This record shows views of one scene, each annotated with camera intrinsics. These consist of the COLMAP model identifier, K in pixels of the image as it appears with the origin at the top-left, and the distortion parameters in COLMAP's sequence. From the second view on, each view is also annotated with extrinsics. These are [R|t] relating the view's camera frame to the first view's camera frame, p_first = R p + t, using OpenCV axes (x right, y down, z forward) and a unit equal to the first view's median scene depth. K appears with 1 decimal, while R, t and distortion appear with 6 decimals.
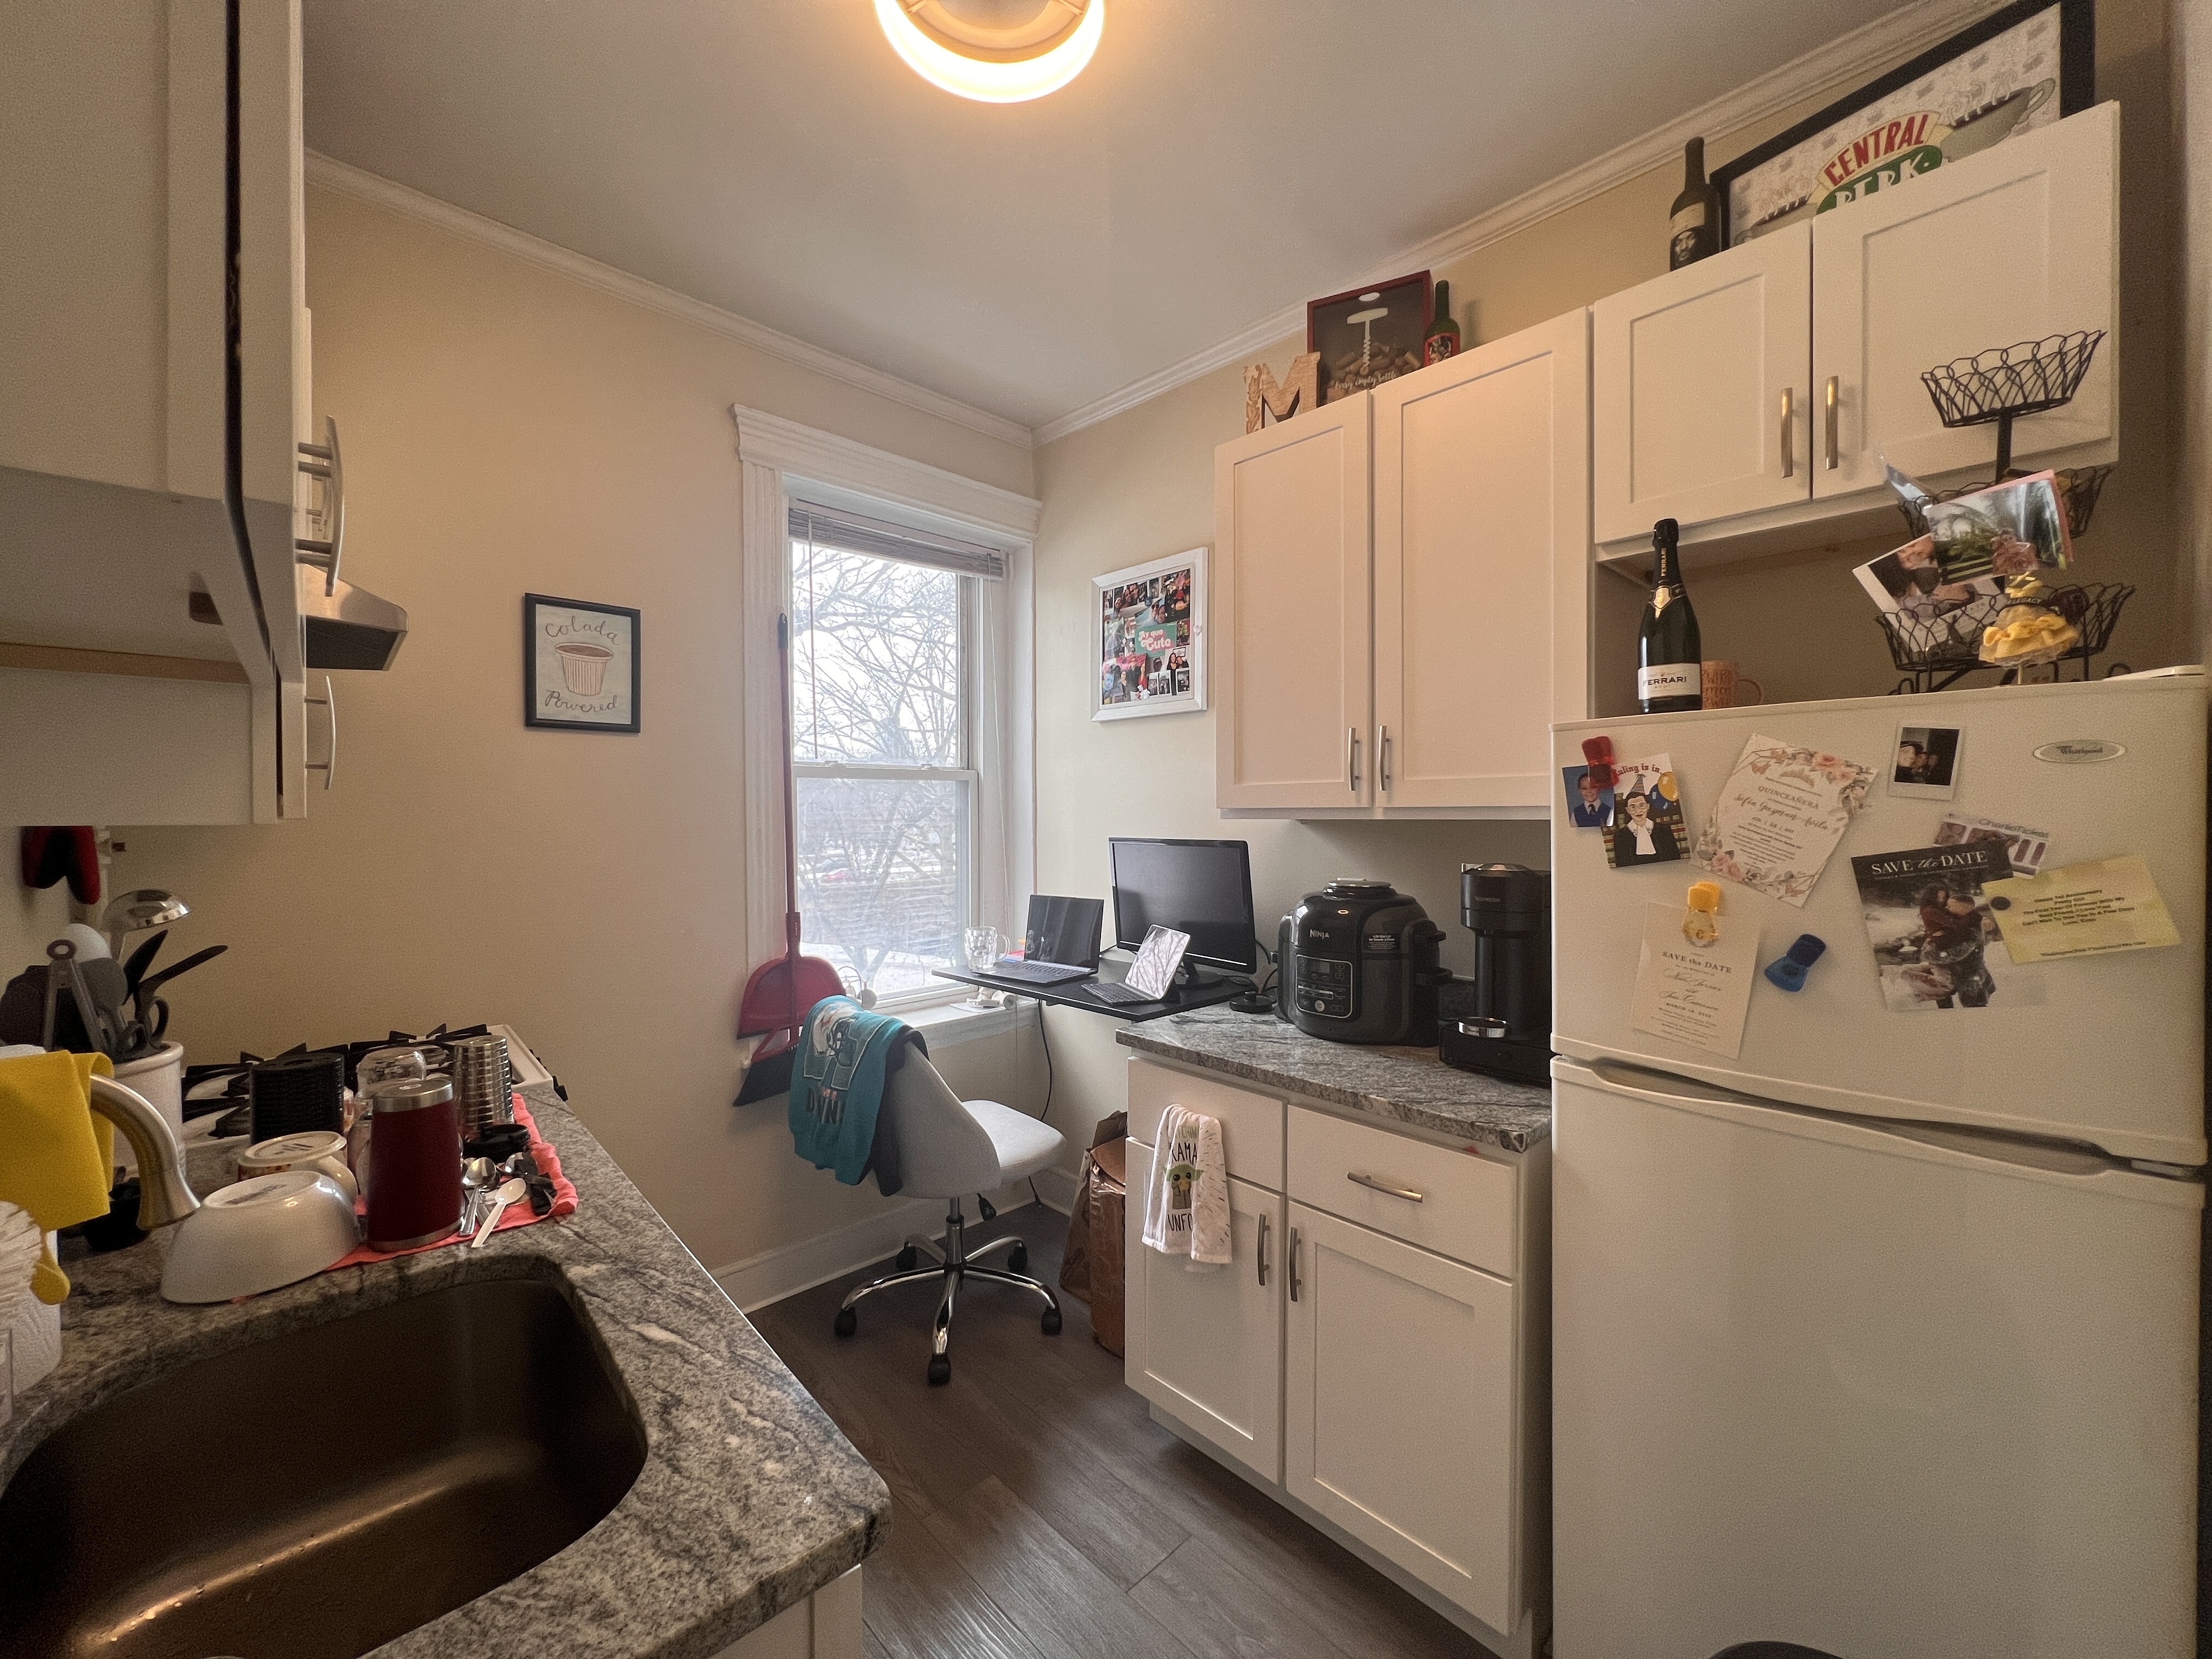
lens RADIAL K [[881.3, 0, 1091.5], [0, 881.3, 824.0], [0, 0, 1]] dist [-0.000259, 0.000402]
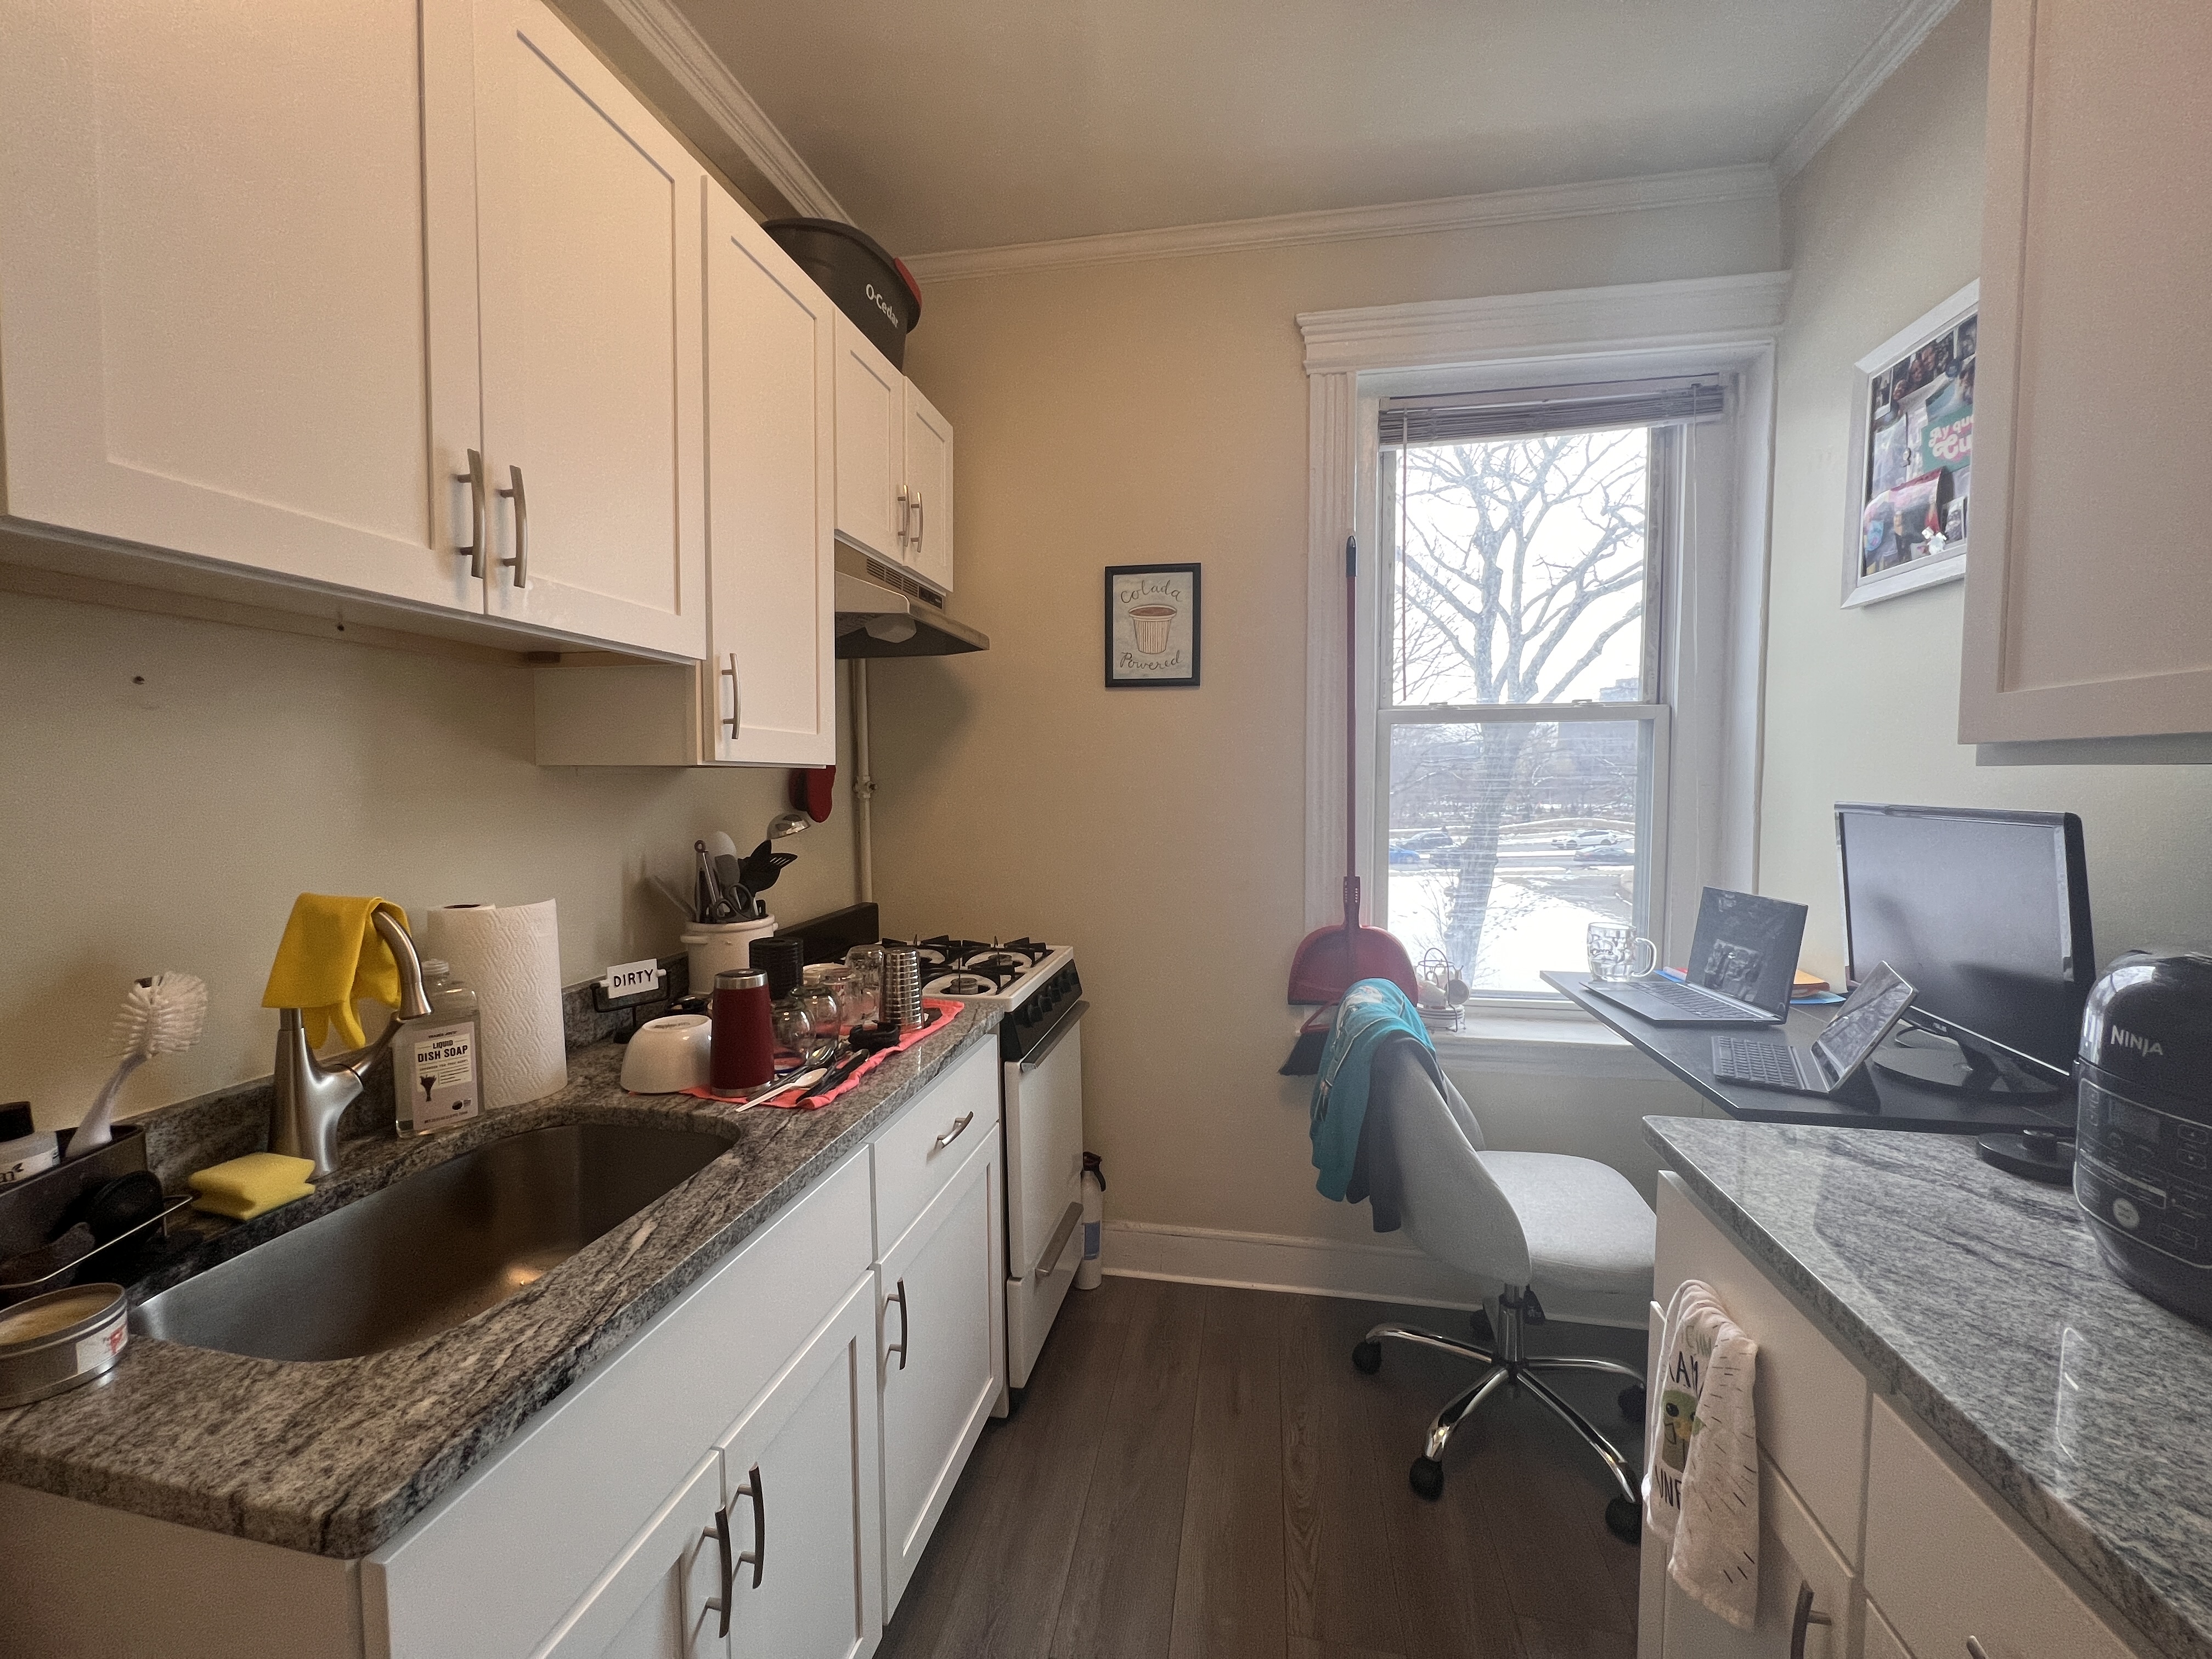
lens RADIAL K [[881.3, 0, 1106.1], [0, 881.3, 823.9], [0, 0, 1]] dist [-0.000259, 0.000402]
pose [[0.589095, 0.046230, -0.806741, 0.241278], [-0.011297, 0.998736, 0.048983, 0.007214], [0.807985, -0.019742, 0.588872, 0.297727]]
